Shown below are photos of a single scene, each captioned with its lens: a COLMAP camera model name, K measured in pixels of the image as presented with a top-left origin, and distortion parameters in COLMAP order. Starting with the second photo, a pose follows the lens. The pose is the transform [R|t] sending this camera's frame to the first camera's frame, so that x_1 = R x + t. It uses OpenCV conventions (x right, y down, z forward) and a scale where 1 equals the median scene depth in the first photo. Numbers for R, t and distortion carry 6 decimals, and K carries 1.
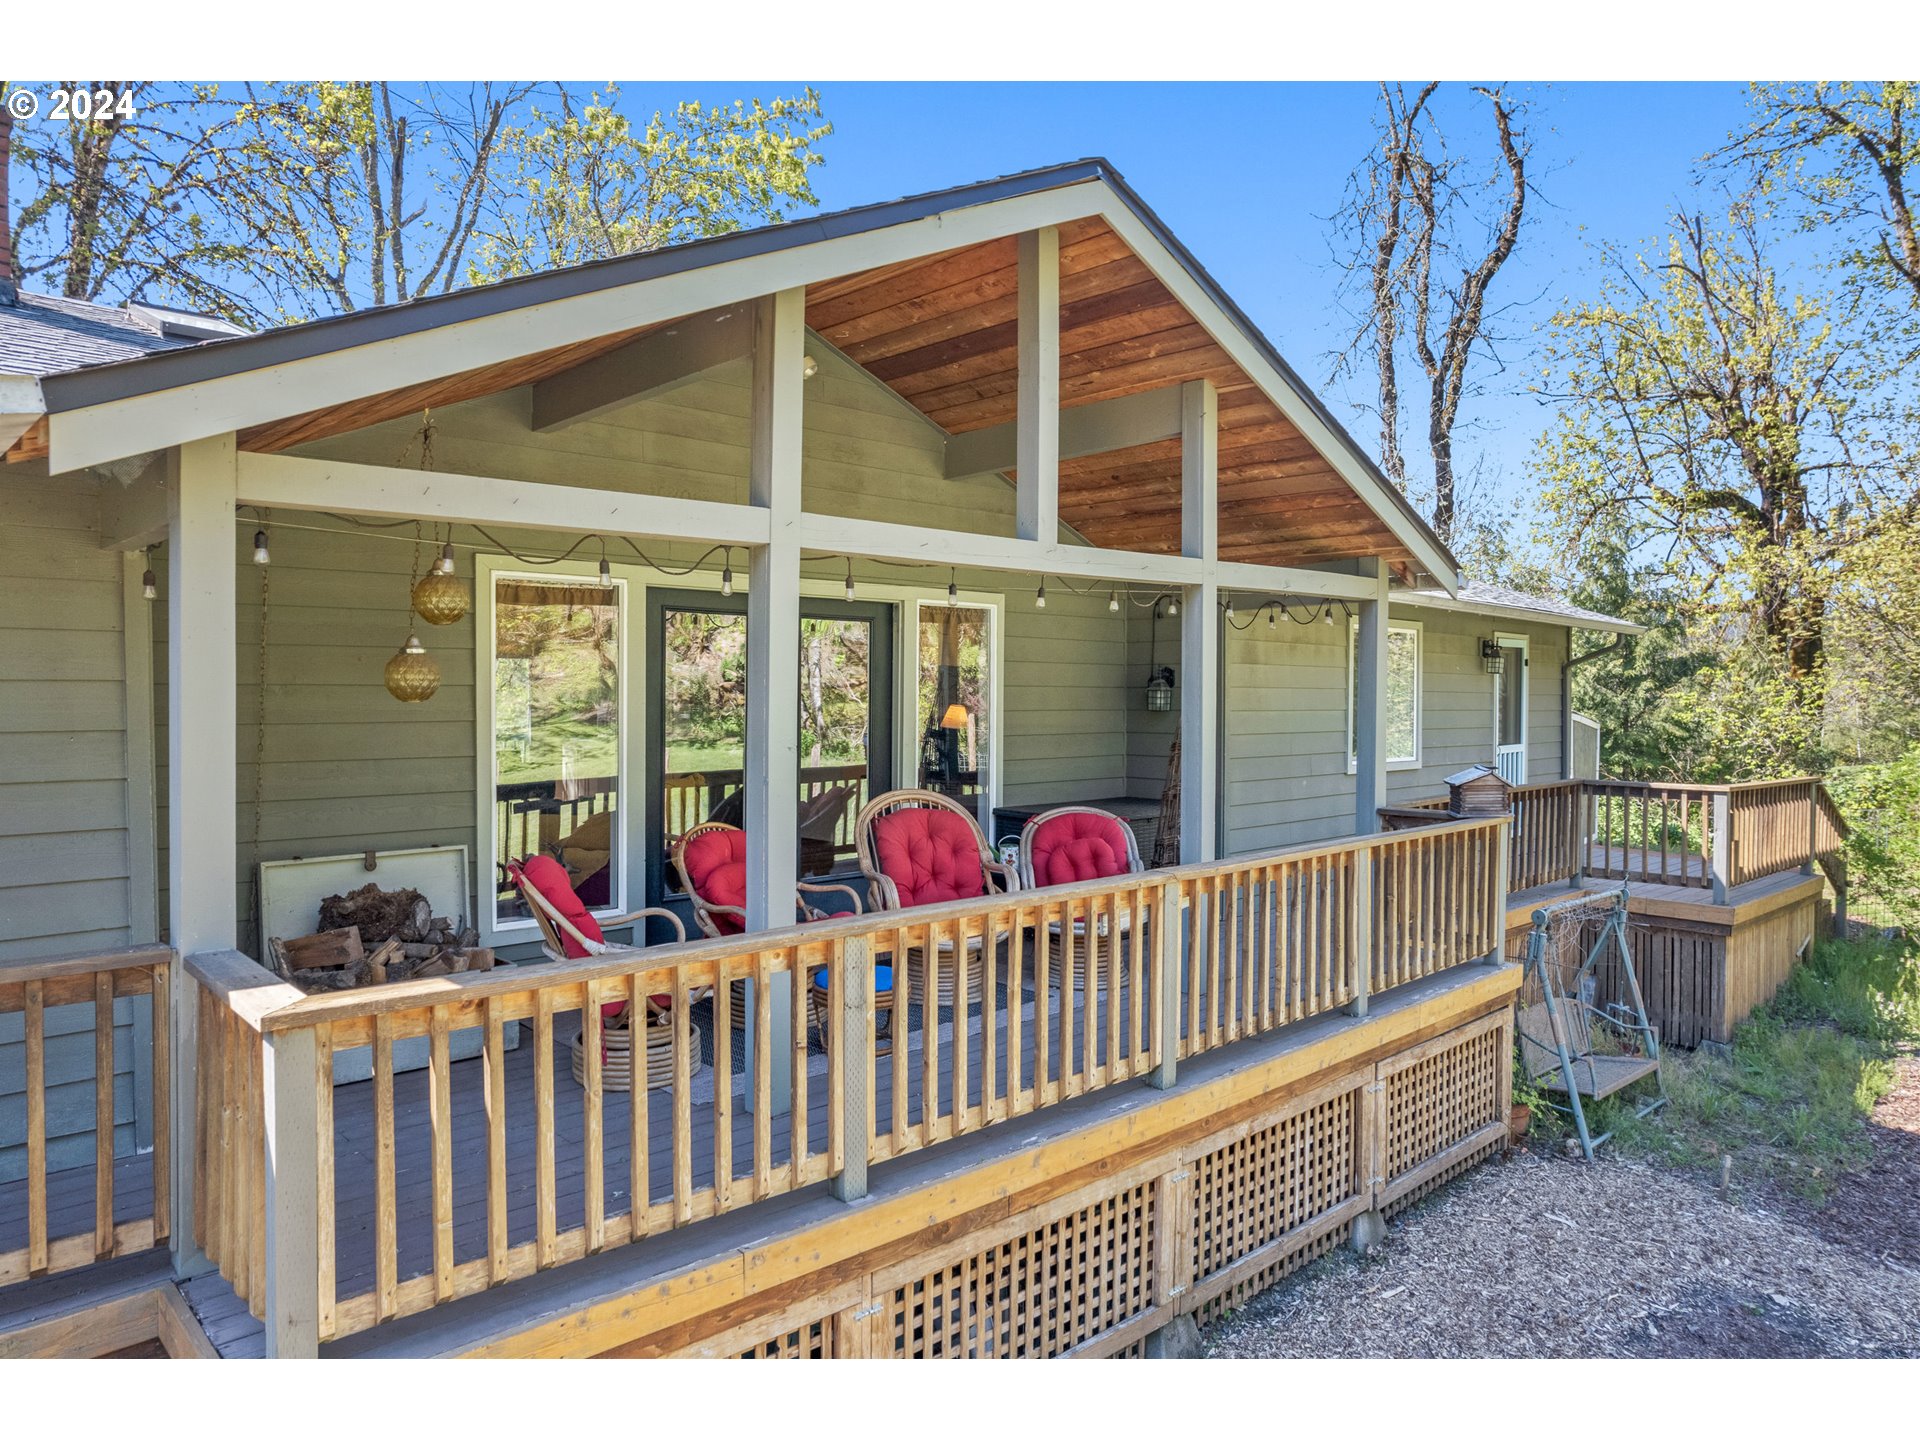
lens RADIAL K [[1229.3, 0, 960.0], [0, 1229.3, 720.0], [0, 0, 1]] dist [0.000575, 0.000252]
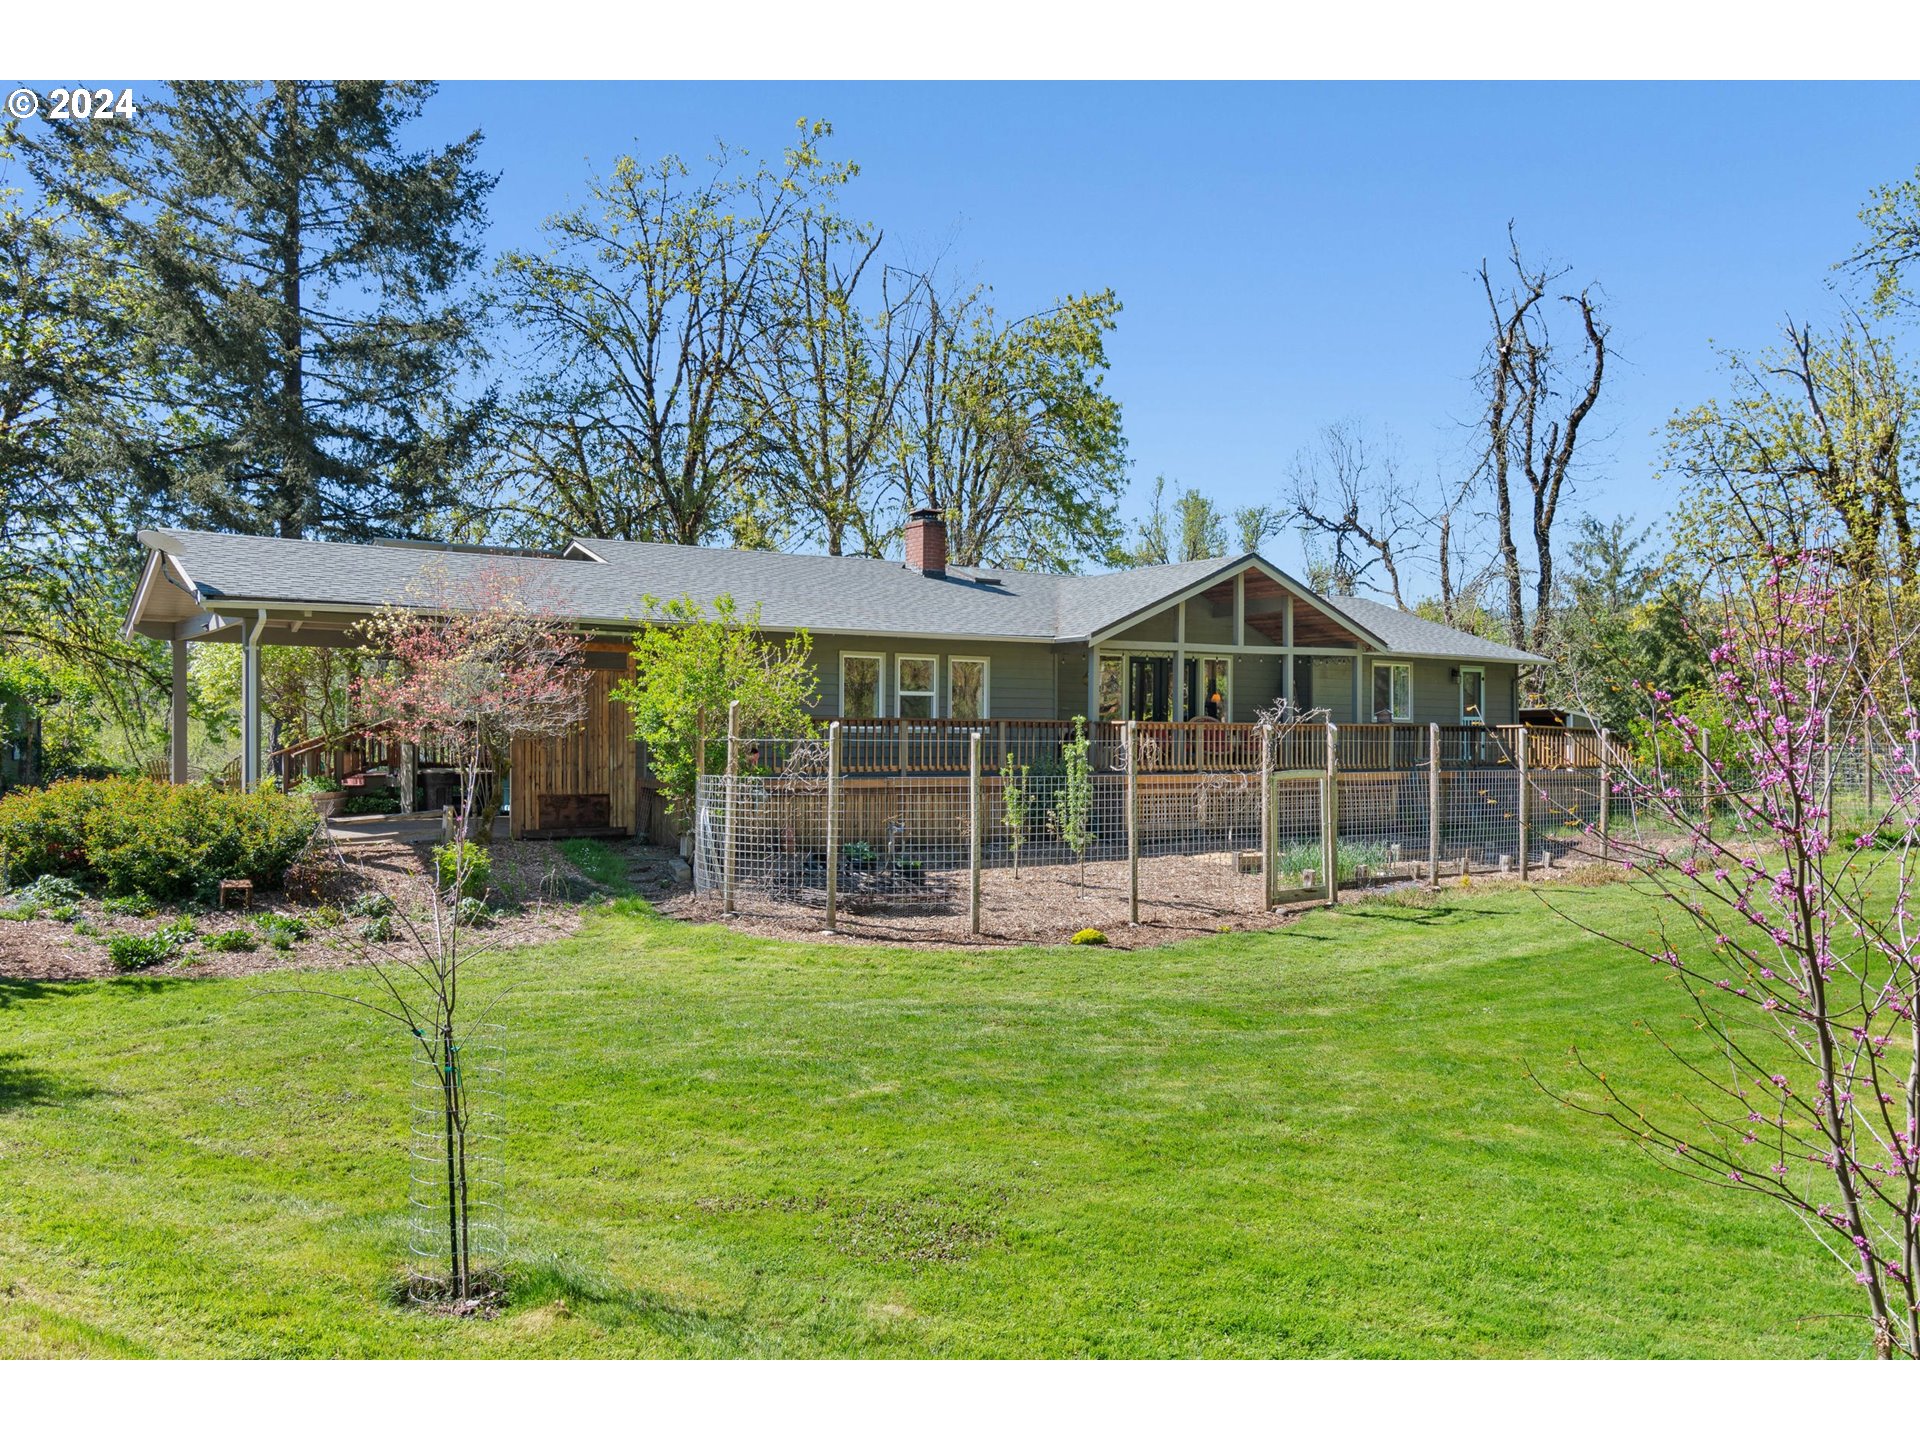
lens RADIAL K [[1577.3, 0, 960.0], [0, 1577.3, 720.0], [0, 0, 1]] dist [-0.001363, 0.000710]
pose [[0.988261, -0.005601, -0.152673, -0.011942], [-0.000141, 0.999294, -0.037571, 0.066919], [0.152776, 0.037151, 0.987562, -0.974039]]
